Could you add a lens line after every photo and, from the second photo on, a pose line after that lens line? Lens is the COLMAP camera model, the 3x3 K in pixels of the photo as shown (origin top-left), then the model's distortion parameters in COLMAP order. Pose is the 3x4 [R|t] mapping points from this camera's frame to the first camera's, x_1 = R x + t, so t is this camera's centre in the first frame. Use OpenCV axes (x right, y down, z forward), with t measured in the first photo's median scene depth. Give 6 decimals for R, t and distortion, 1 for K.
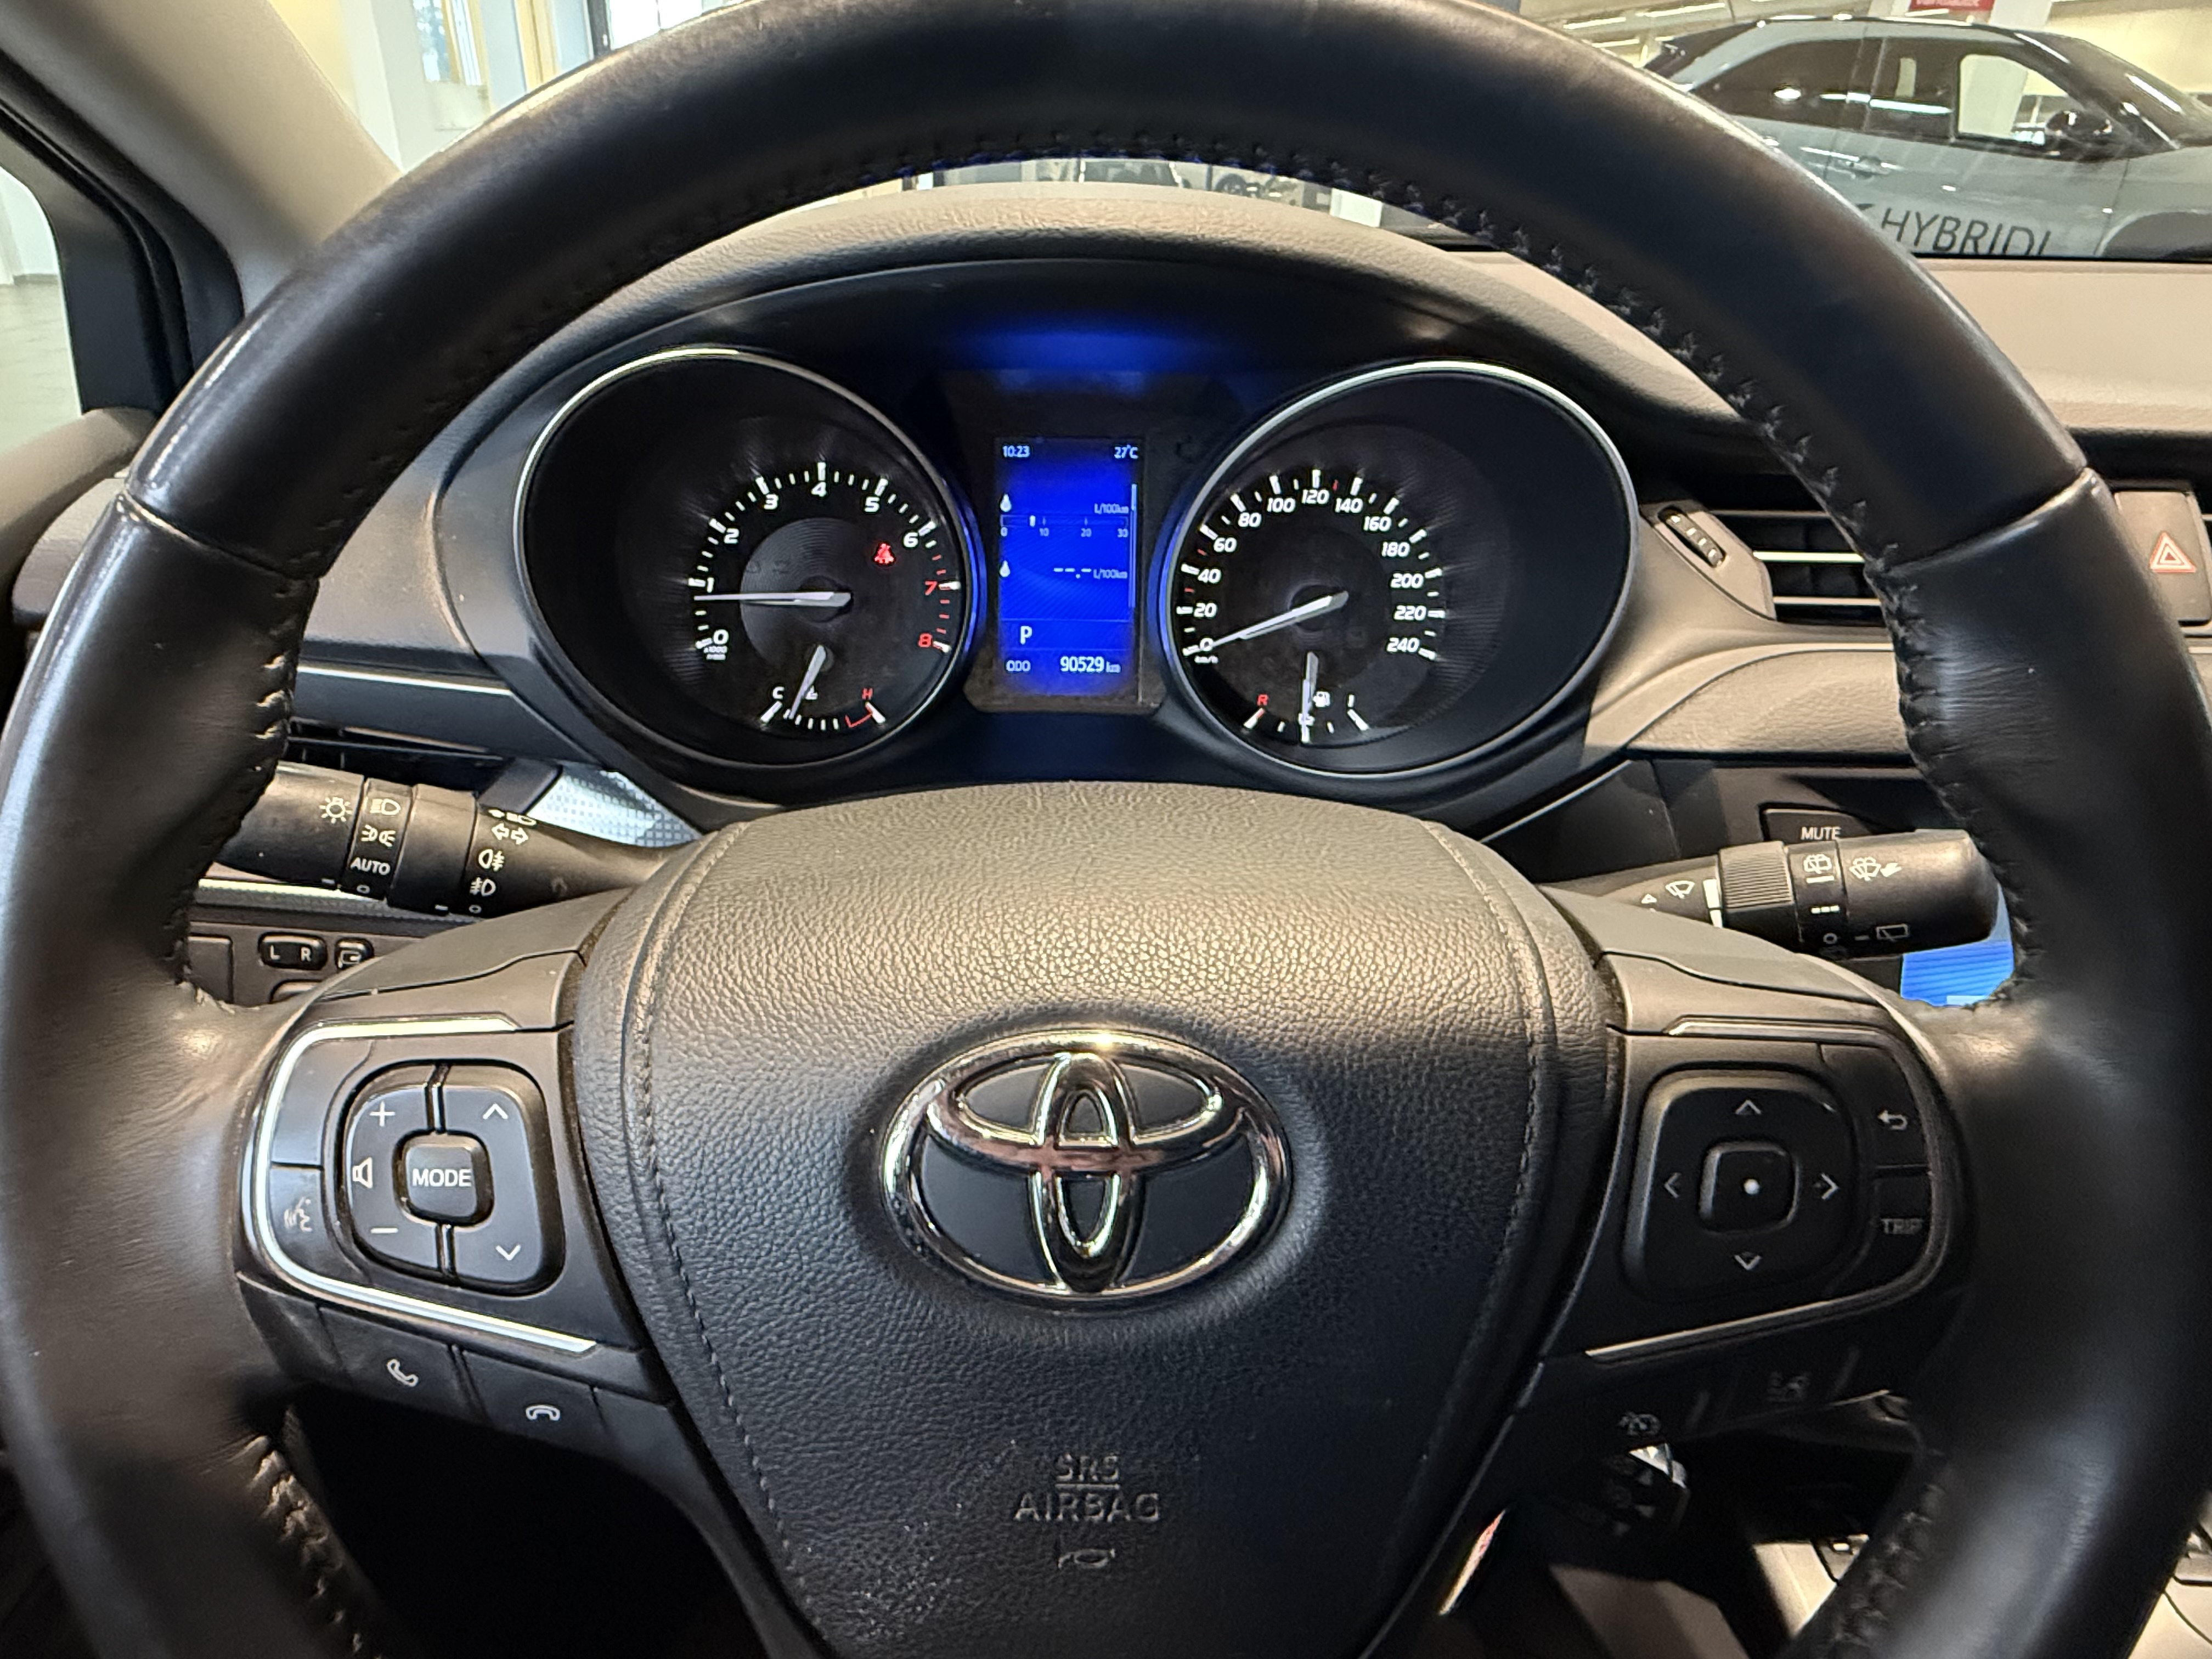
lens RADIAL K [[1332.7, 0, 1106.0], [0, 1332.7, 829.5], [0, 0, 1]] dist [-0.001610, -0.001205]
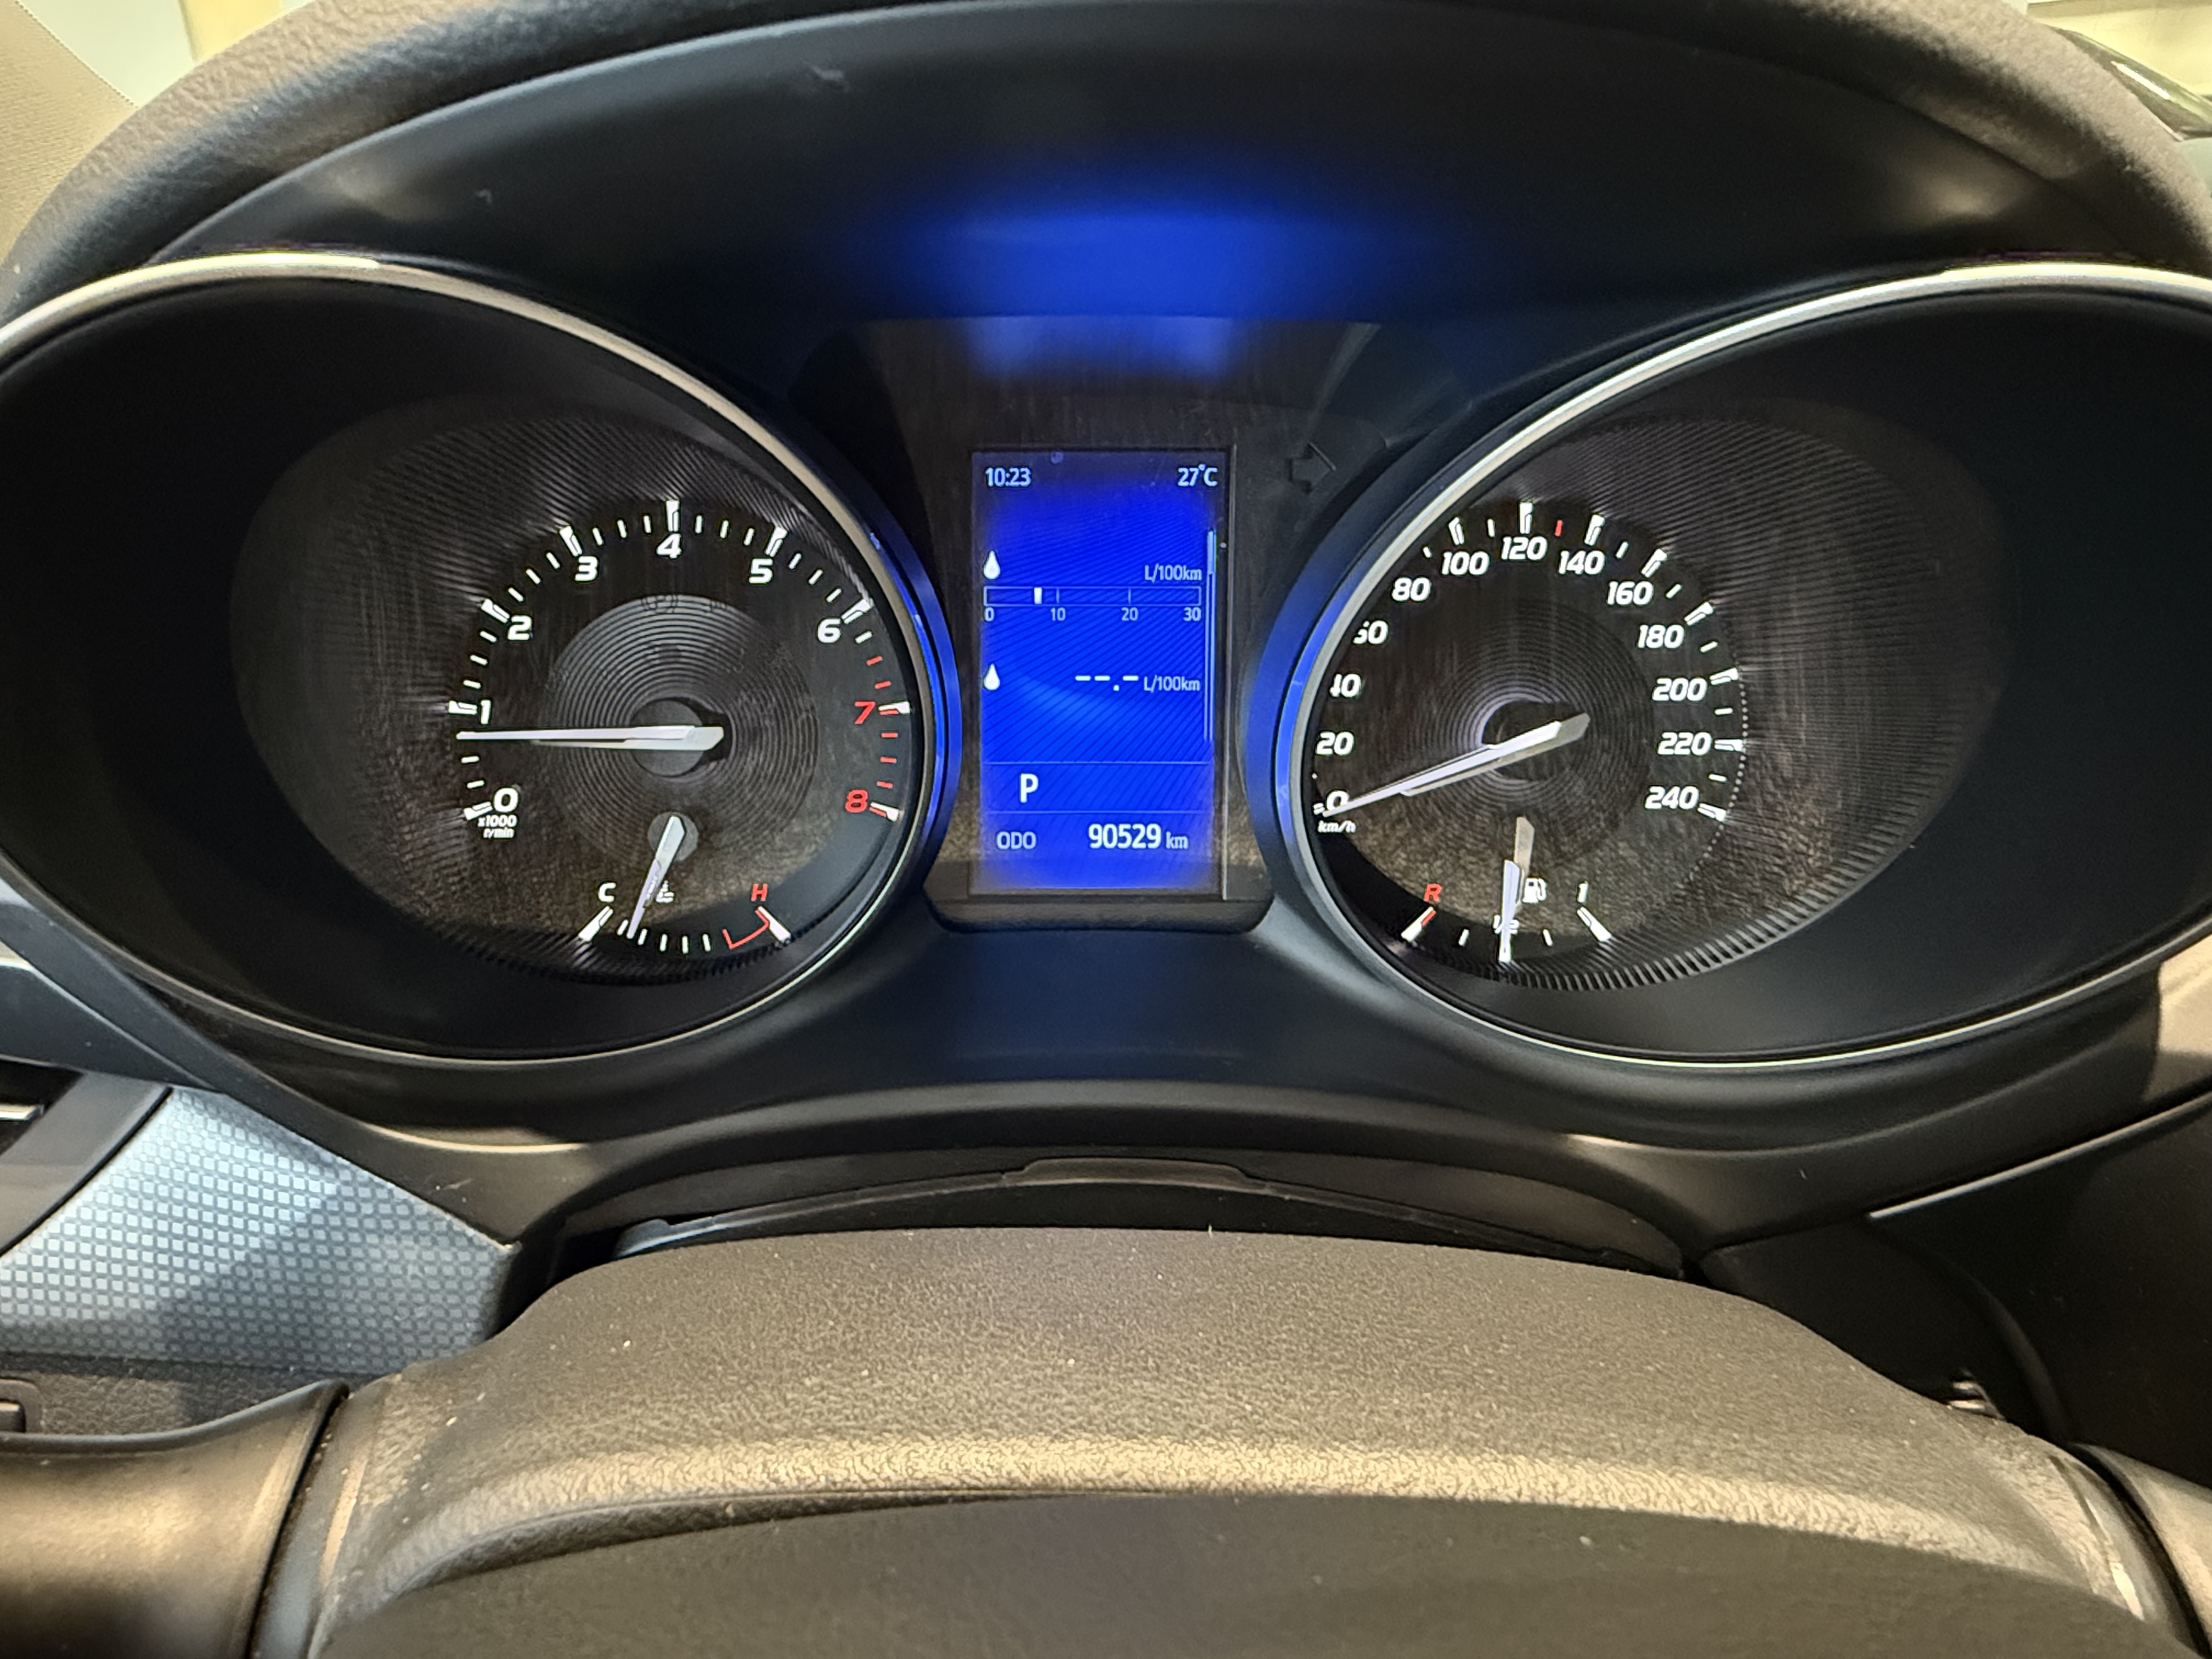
lens RADIAL K [[1326.8, 0, 1093.5], [0, 1326.8, 830.8], [0, 0, 1]] dist [-0.002500, -0.000928]
pose [[0.999857, -0.014256, 0.009102, -0.037588], [0.014339, 0.999856, -0.009111, -0.123079], [-0.008971, 0.009240, 0.999917, 0.420688]]
